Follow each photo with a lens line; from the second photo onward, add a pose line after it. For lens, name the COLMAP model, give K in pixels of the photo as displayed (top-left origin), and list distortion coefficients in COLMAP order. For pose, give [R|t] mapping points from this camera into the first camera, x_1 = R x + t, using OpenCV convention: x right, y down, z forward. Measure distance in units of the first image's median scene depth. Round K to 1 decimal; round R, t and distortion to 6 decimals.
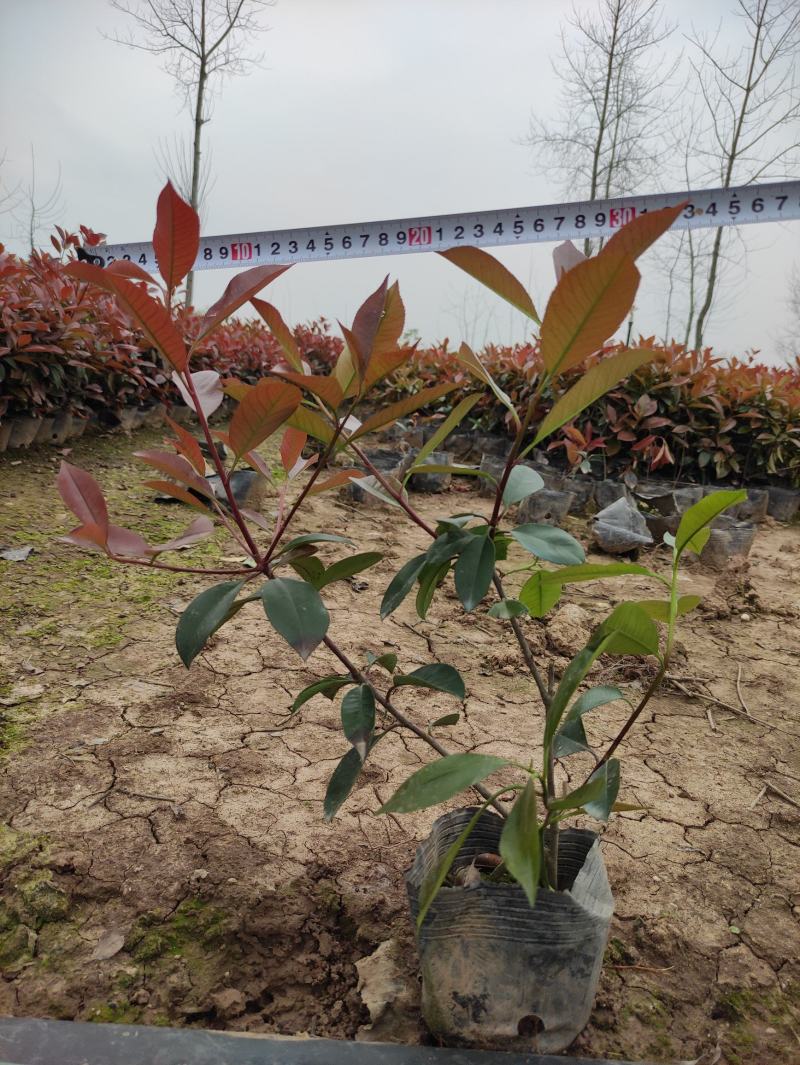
lens RADIAL K [[795.9, 0, 394.7], [0, 795.9, 530.0], [0, 0, 1]] dist [0.026525, -0.031775]
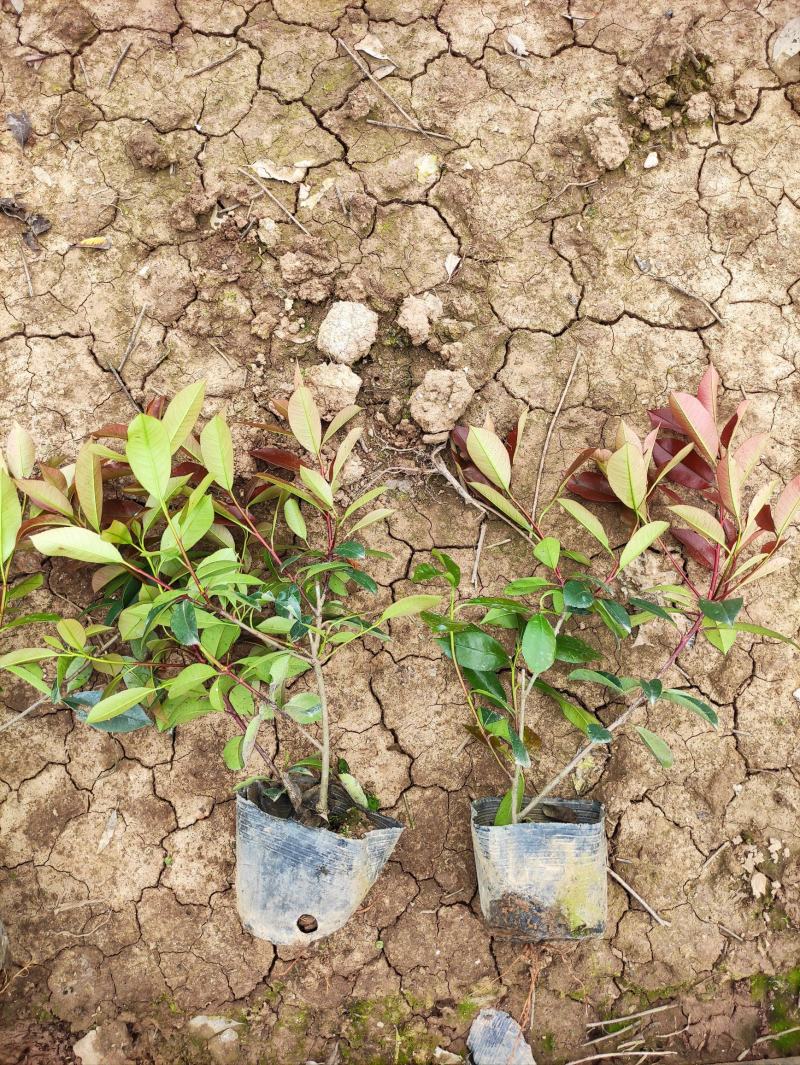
lens RADIAL K [[795.9, 0, 394.7], [0, 795.9, 530.0], [0, 0, 1]] dist [0.026525, -0.031775]
pose [[0.994085, -0.078314, -0.075241, 0.362936], [0.099105, 0.370829, 0.923398, -0.543055], [-0.044413, -0.925393, 0.376397, 0.691861]]
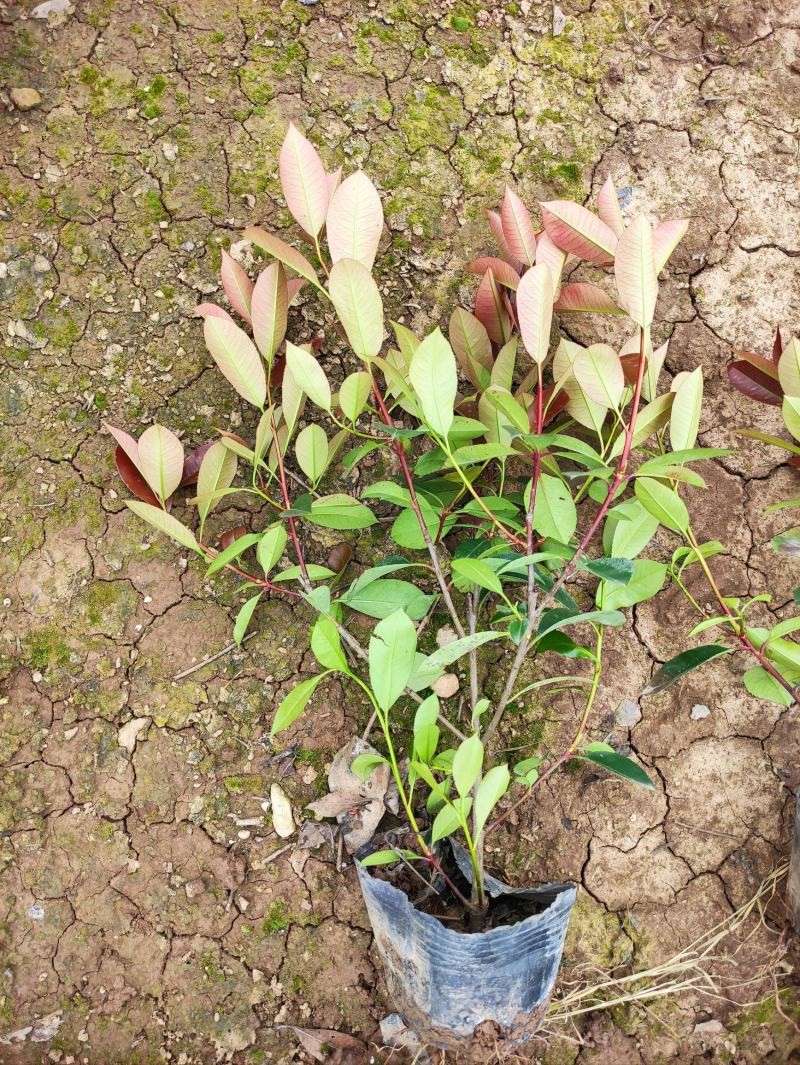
lens RADIAL K [[822.7, 0, 401.4], [0, 822.7, 523.6], [0, 0, 1]] dist [0.020228, -0.026807]
pose [[0.987196, 0.117010, -0.108407, -0.399405], [0.061983, 0.344815, 0.936622, -0.464562], [0.146974, -0.931349, 0.333147, 0.645957]]
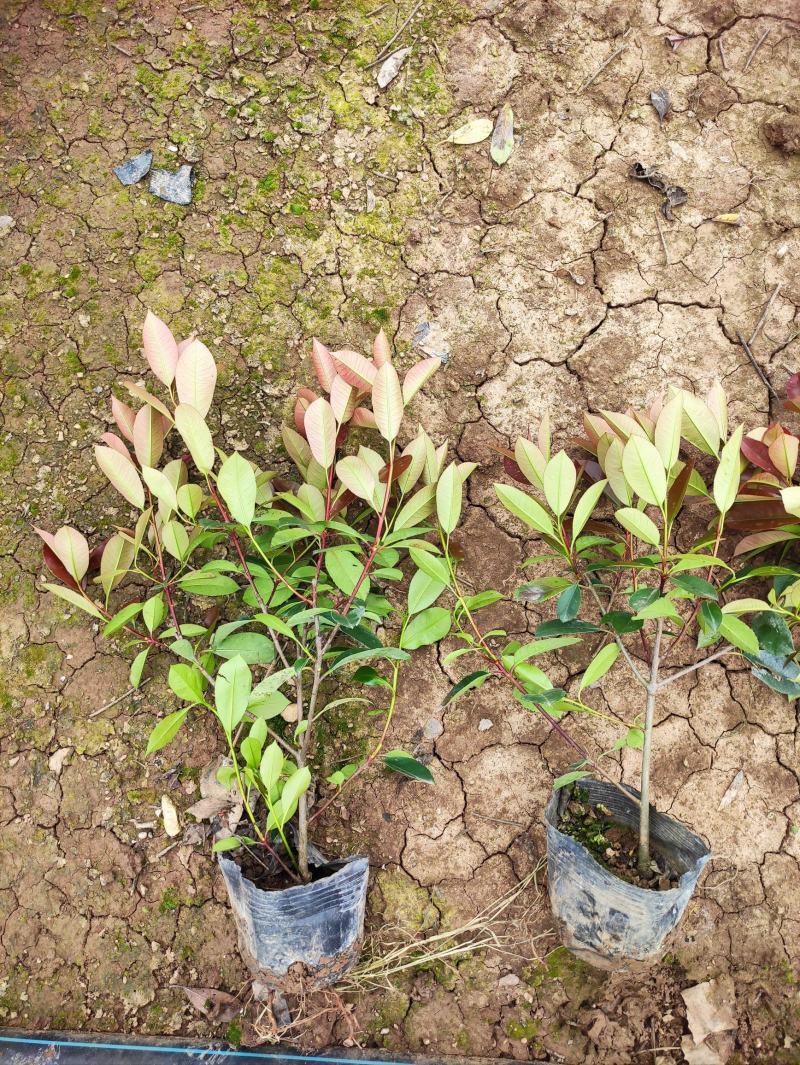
lens RADIAL K [[802.7, 0, 391.8], [0, 802.7, 522.3], [0, 0, 1]] dist [0.027557, -0.033836]
pose [[0.982497, 0.053830, -0.178331, -0.185891], [0.141909, 0.403874, 0.903741, -0.617450], [0.120671, -0.913229, 0.389167, 0.618640]]
